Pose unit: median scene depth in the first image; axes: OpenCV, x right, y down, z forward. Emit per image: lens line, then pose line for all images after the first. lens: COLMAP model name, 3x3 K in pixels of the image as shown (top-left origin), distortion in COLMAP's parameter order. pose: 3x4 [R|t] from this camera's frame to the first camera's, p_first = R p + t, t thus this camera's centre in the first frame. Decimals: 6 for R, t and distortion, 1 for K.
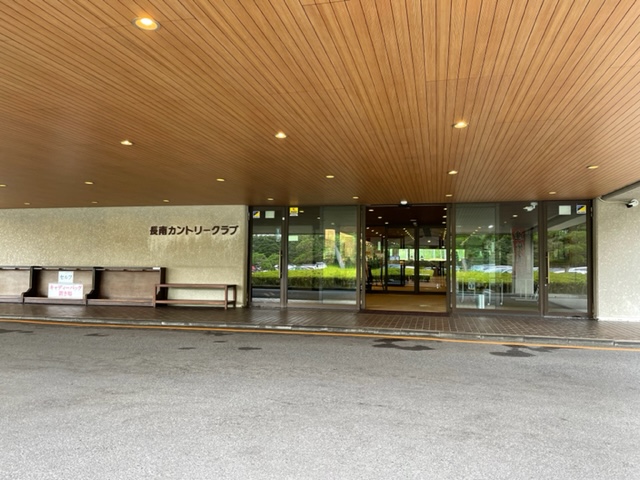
lens RADIAL K [[477.0, 0, 320.0], [0, 477.0, 240.0], [0, 0, 1]] dist [0.009518, 0.002978]
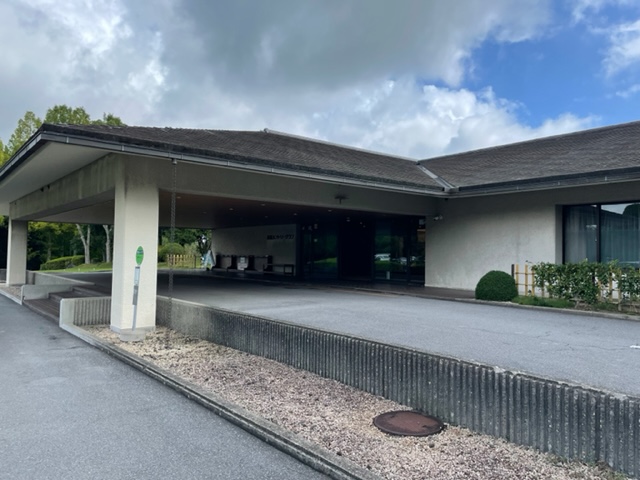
lens RADIAL K [[477.0, 0, 320.0], [0, 477.0, 240.0], [0, 0, 1]] dist [0.009518, 0.002978]
pose [[0.796867, -0.018375, -0.603876, 1.058387], [0.033267, 0.999355, 0.013490, -0.028998], [0.603239, -0.030839, 0.796964, -0.482310]]
